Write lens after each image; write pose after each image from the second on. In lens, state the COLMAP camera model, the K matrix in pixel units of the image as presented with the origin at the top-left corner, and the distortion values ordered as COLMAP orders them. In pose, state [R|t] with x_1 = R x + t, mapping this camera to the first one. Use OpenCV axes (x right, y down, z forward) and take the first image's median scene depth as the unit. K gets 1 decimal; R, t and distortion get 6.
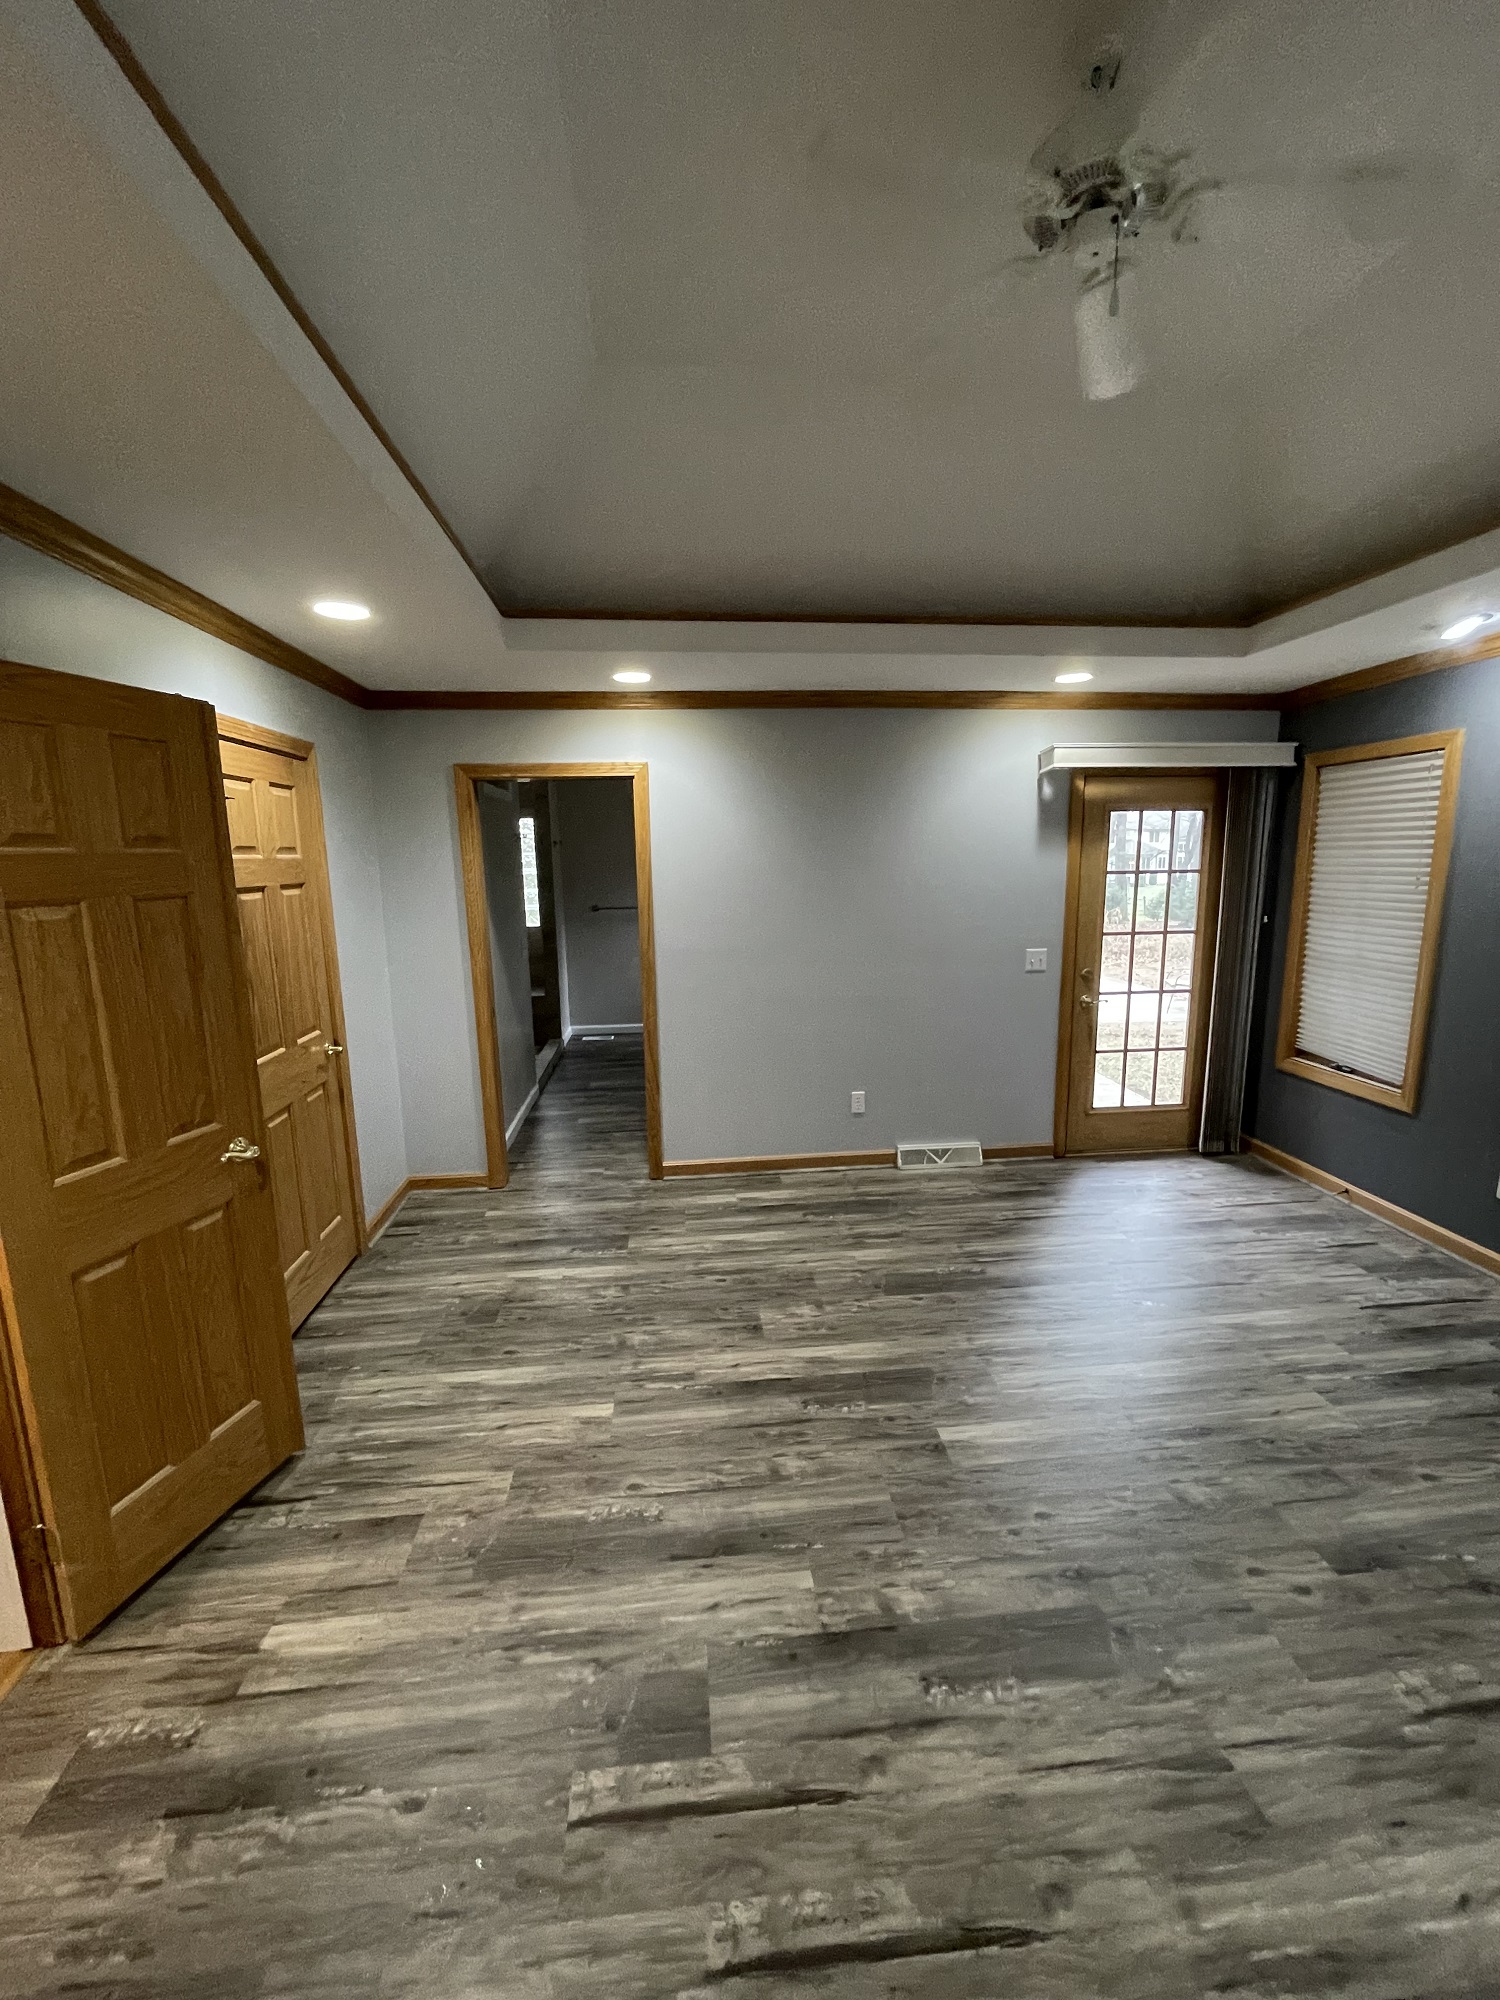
lens RADIAL K [[812.1, 0, 751.6], [0, 812.1, 1000.3], [0, 0, 1]] dist [-0.002203, -0.000540]
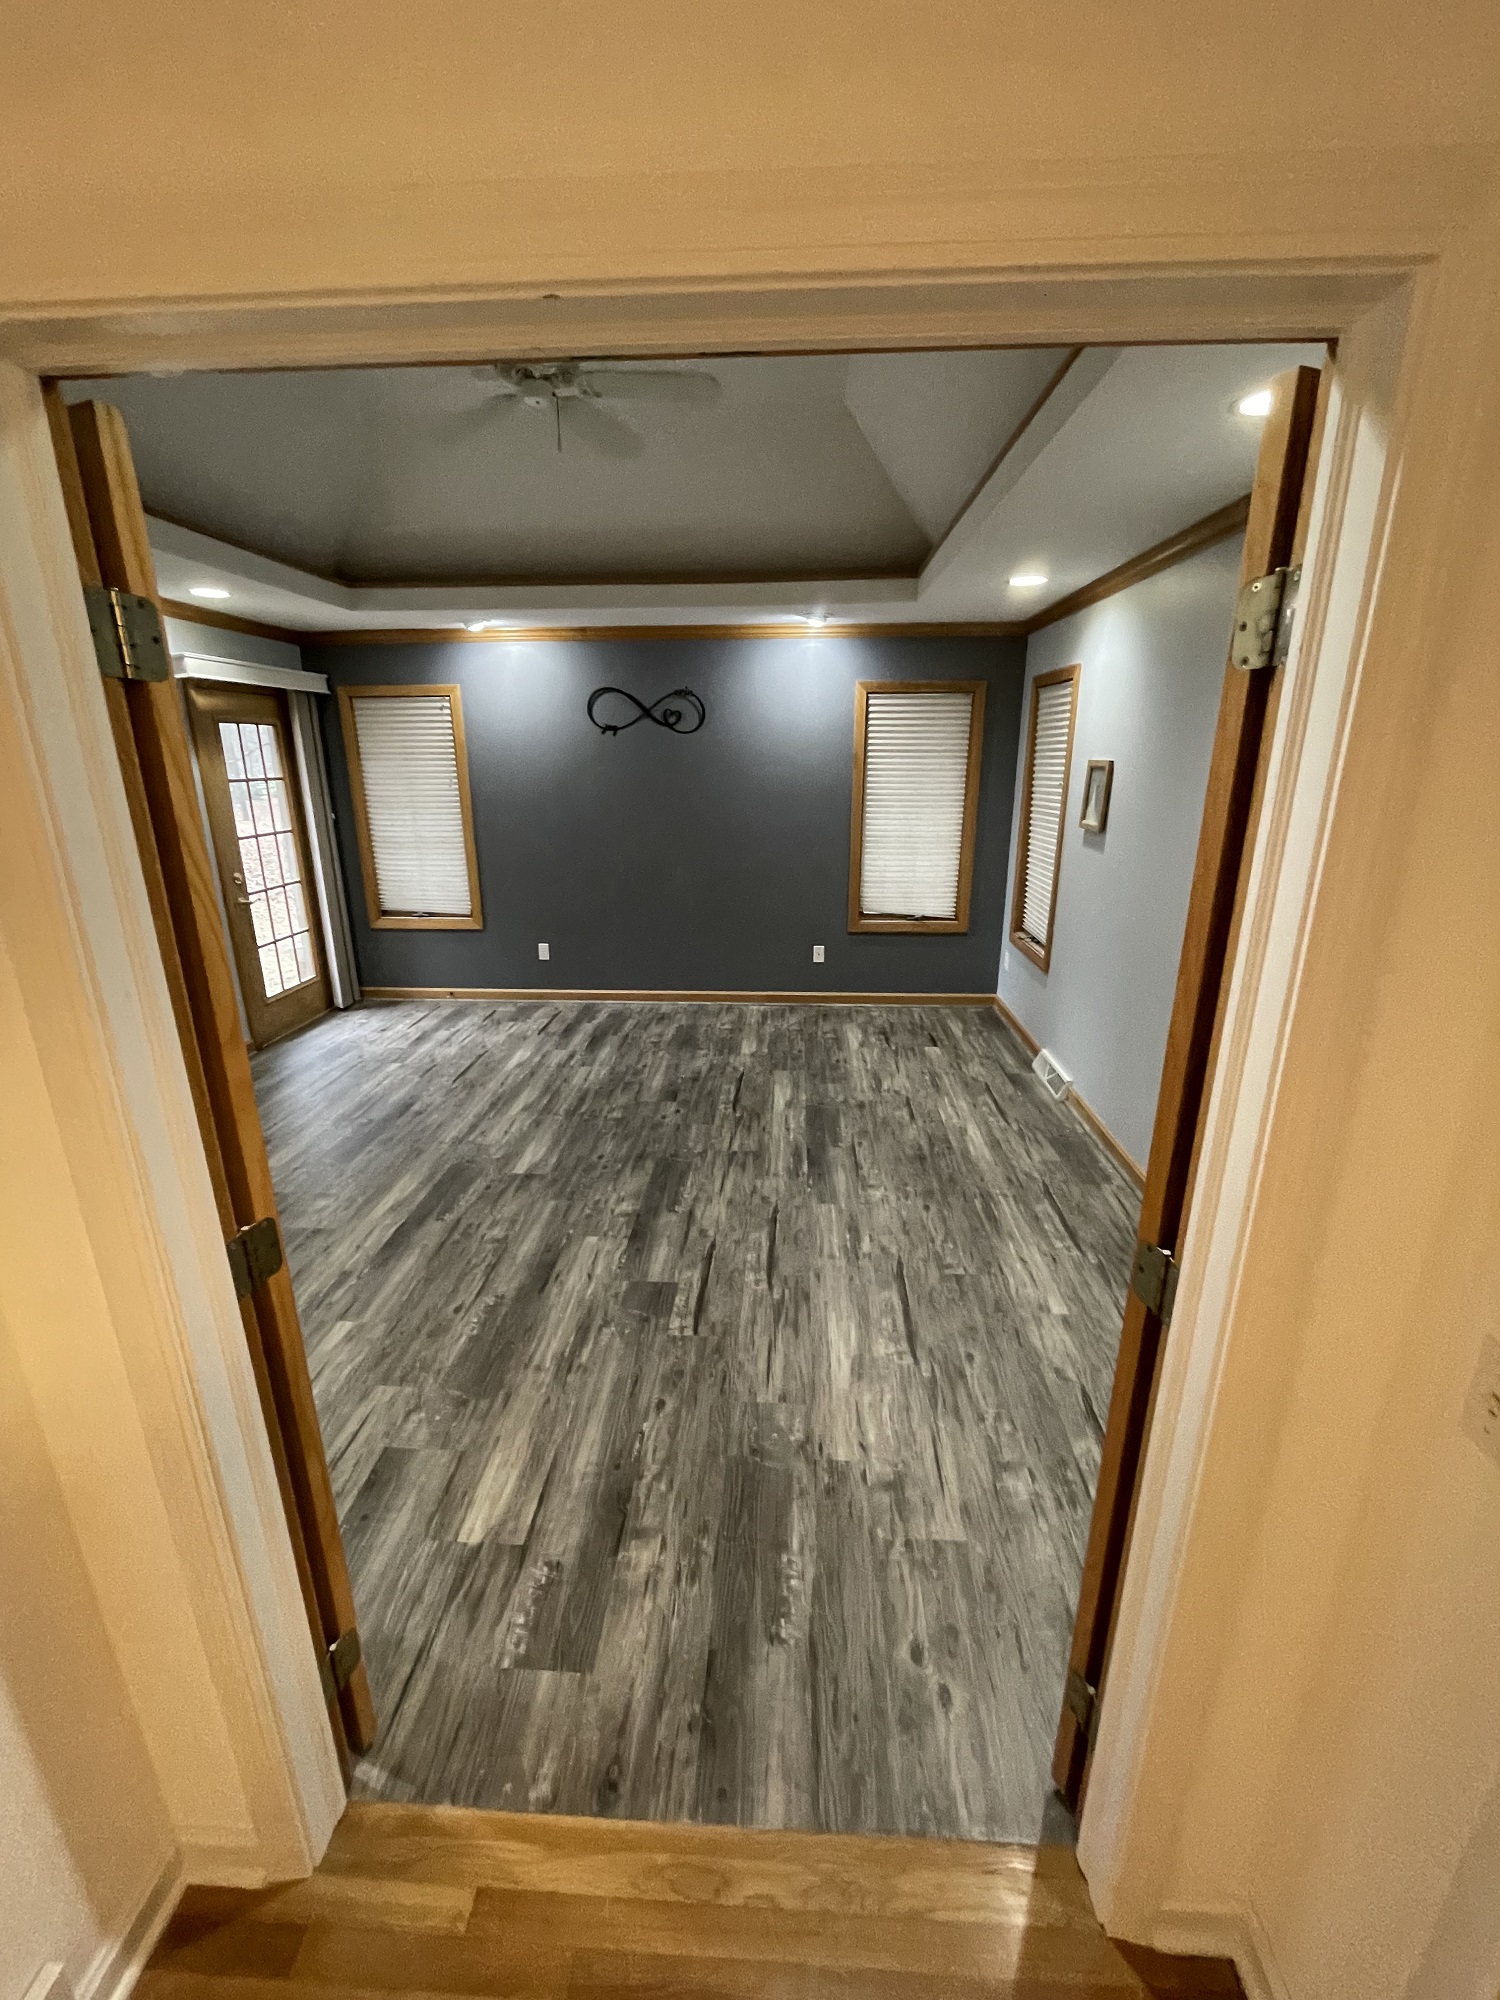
lens RADIAL K [[812.1, 0, 751.6], [0, 812.1, 1000.3], [0, 0, 1]] dist [-0.002203, -0.000540]
pose [[0.150224, -0.273100, 0.950184, -1.027919], [0.168345, 0.954121, 0.247616, -0.053113], [-0.974214, 0.122761, 0.189307, 0.280939]]
